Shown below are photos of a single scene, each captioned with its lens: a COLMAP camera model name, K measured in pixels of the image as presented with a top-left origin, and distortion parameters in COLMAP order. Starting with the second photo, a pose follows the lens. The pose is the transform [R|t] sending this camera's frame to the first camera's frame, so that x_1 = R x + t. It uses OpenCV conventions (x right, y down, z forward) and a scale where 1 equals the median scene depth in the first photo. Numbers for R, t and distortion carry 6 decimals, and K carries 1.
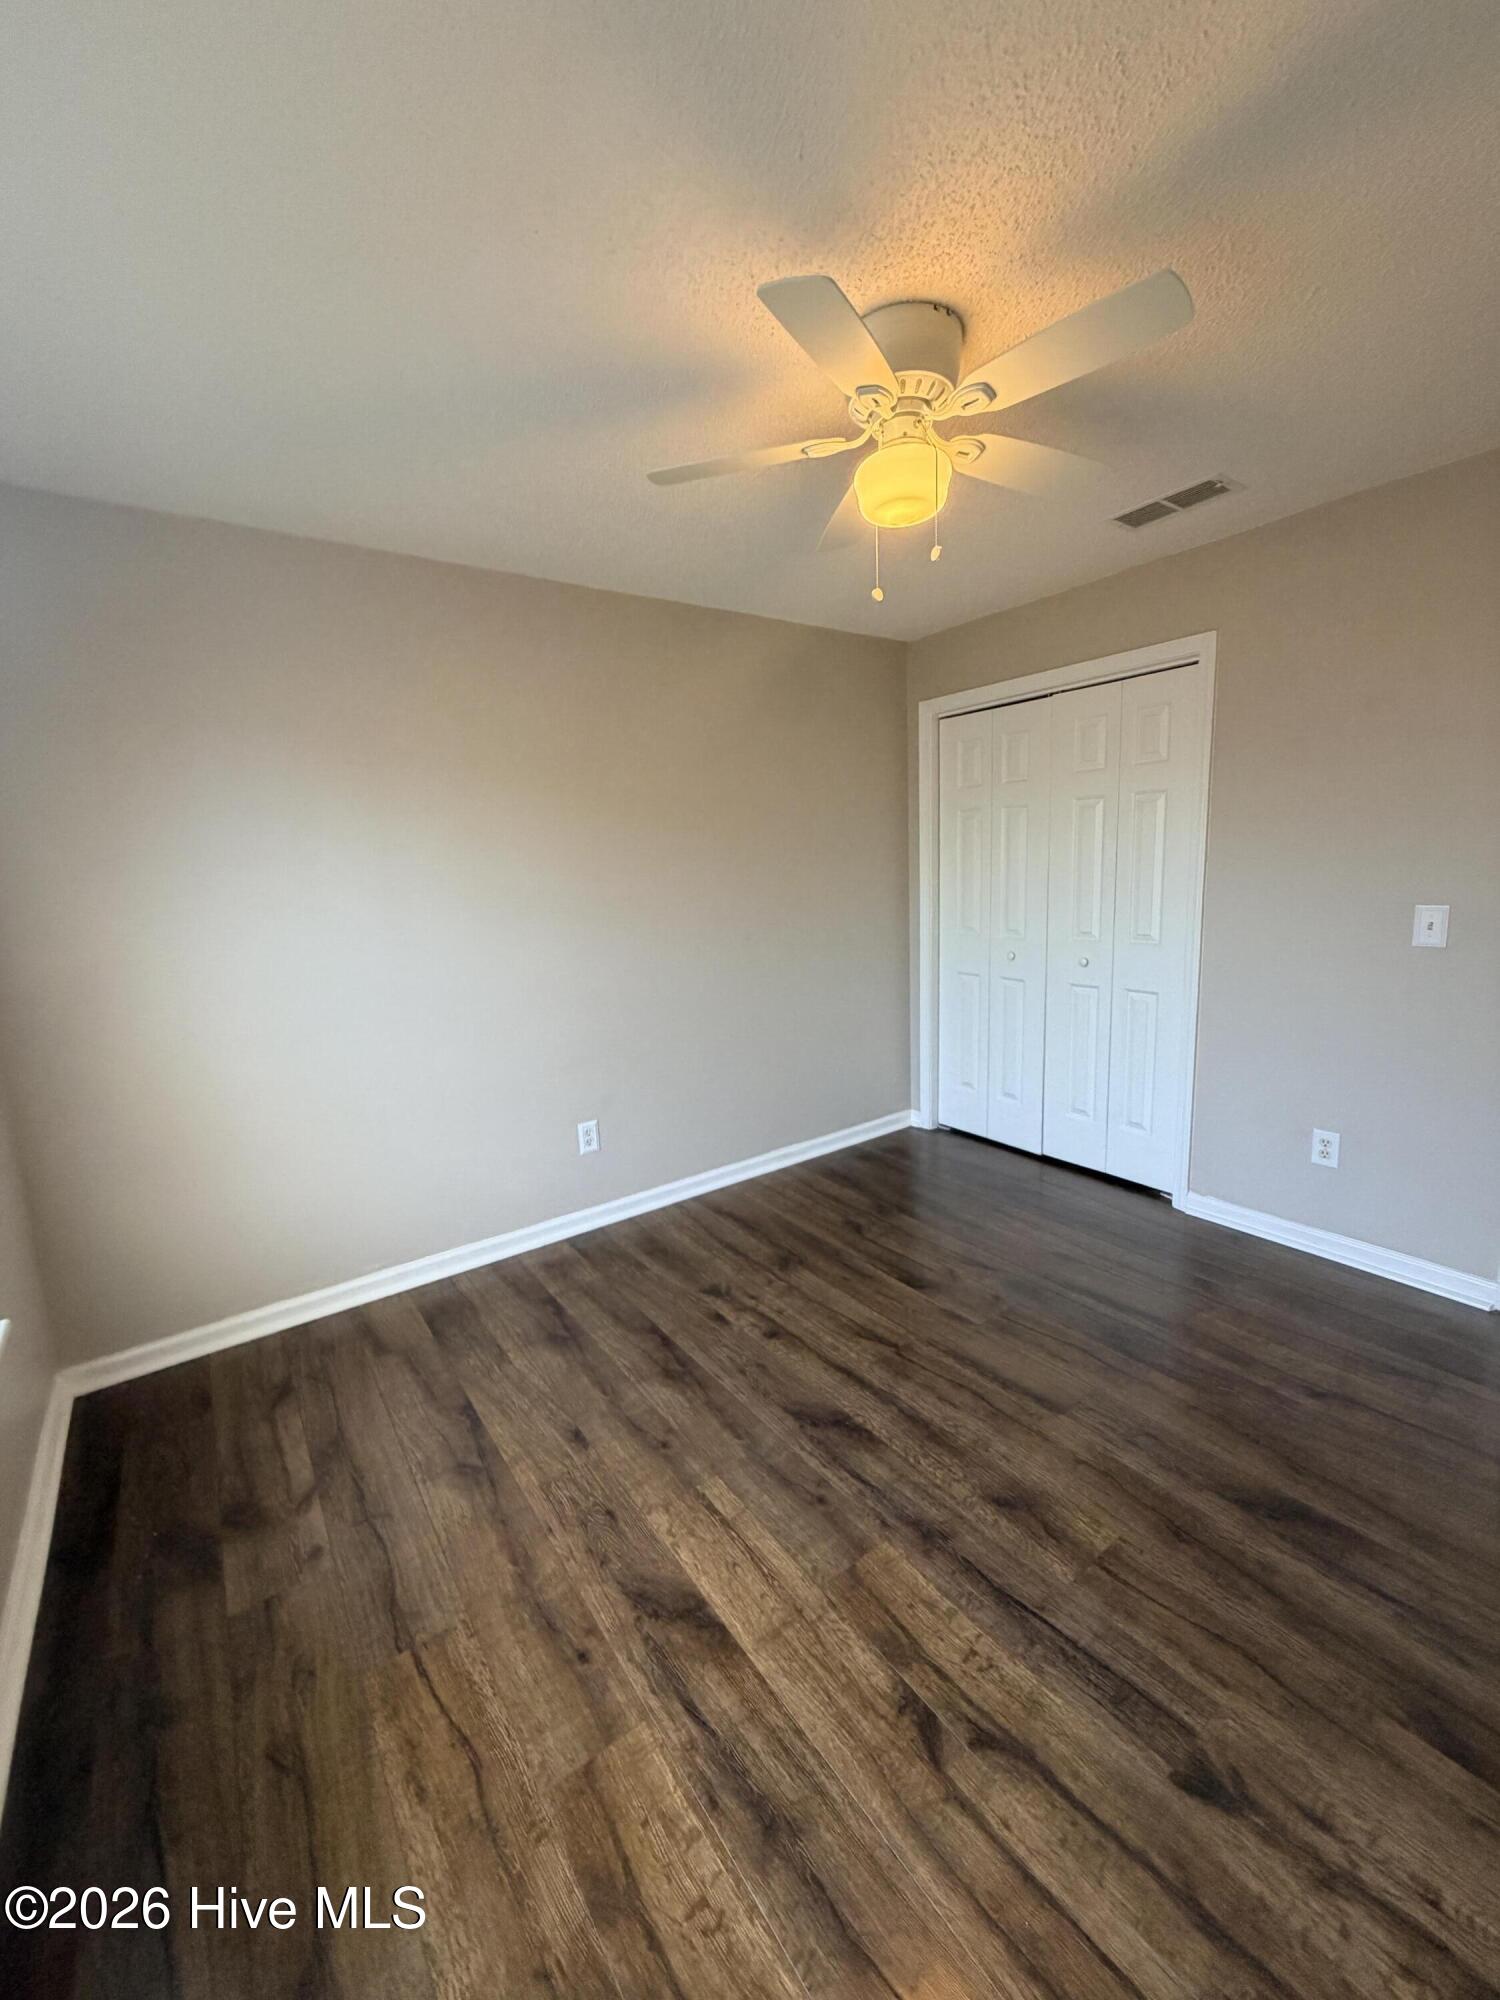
lens RADIAL K [[798.8, 0, 744.3], [0, 798.8, 1001.3], [0, 0, 1]] dist [-0.000334, 0.000395]
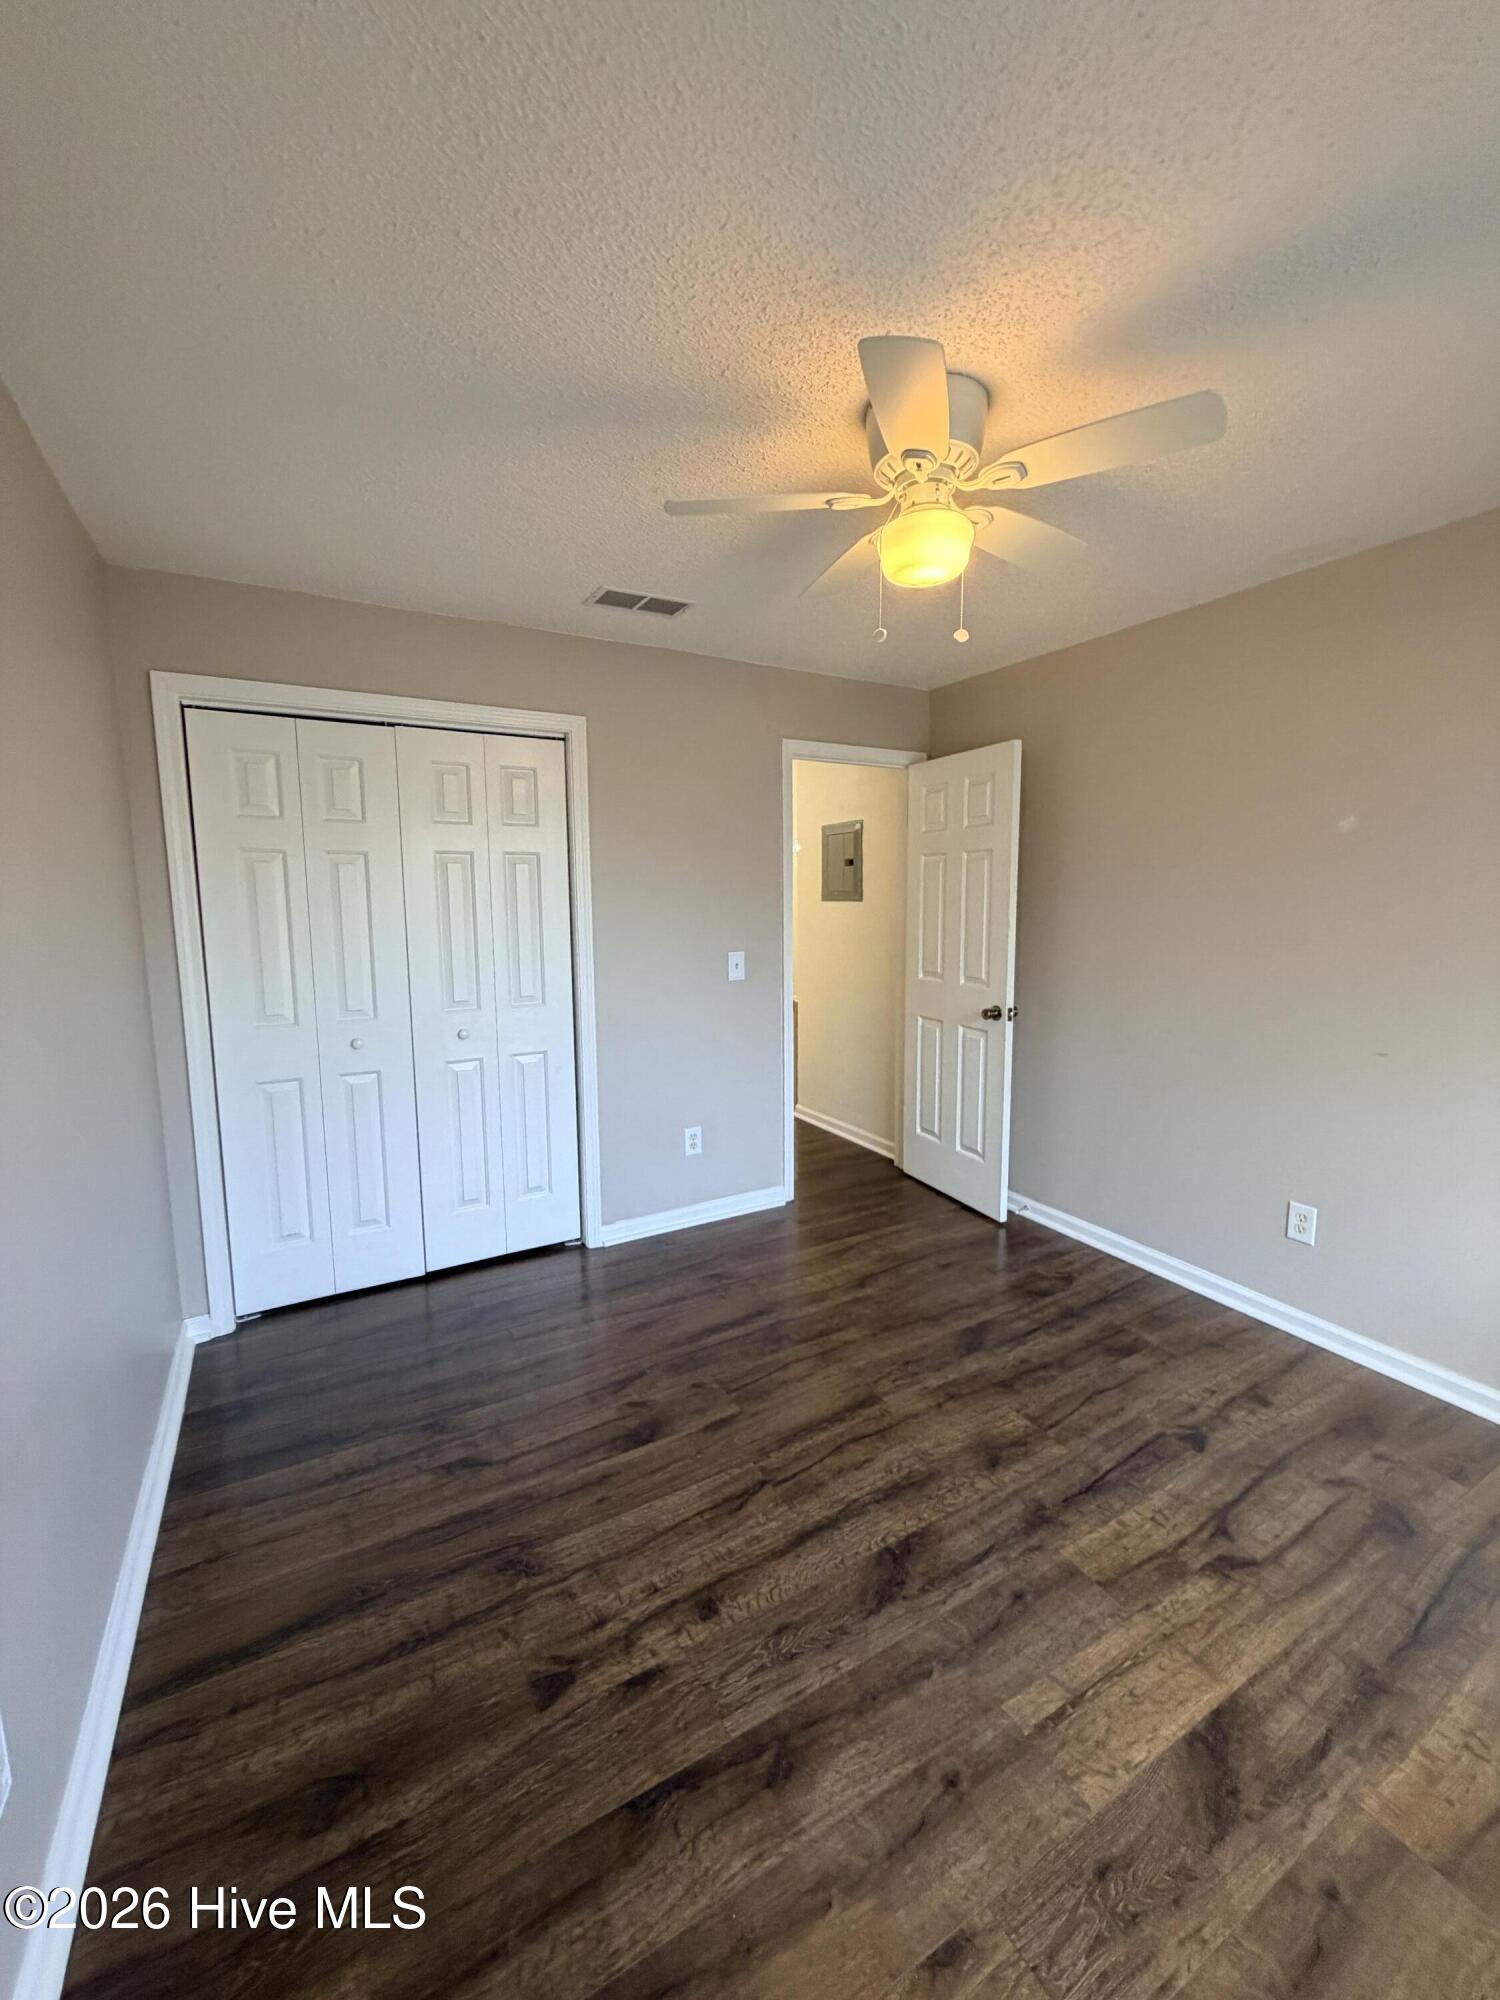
lens RADIAL K [[798.8, 0, 750.4], [0, 798.8, 996.3], [0, 0, 1]] dist [-0.000334, 0.000395]
pose [[0.099146, -0.085034, 0.991433, -0.775648], [0.174533, 0.982382, 0.066804, -0.171754], [-0.979647, 0.166415, 0.112240, 1.058140]]
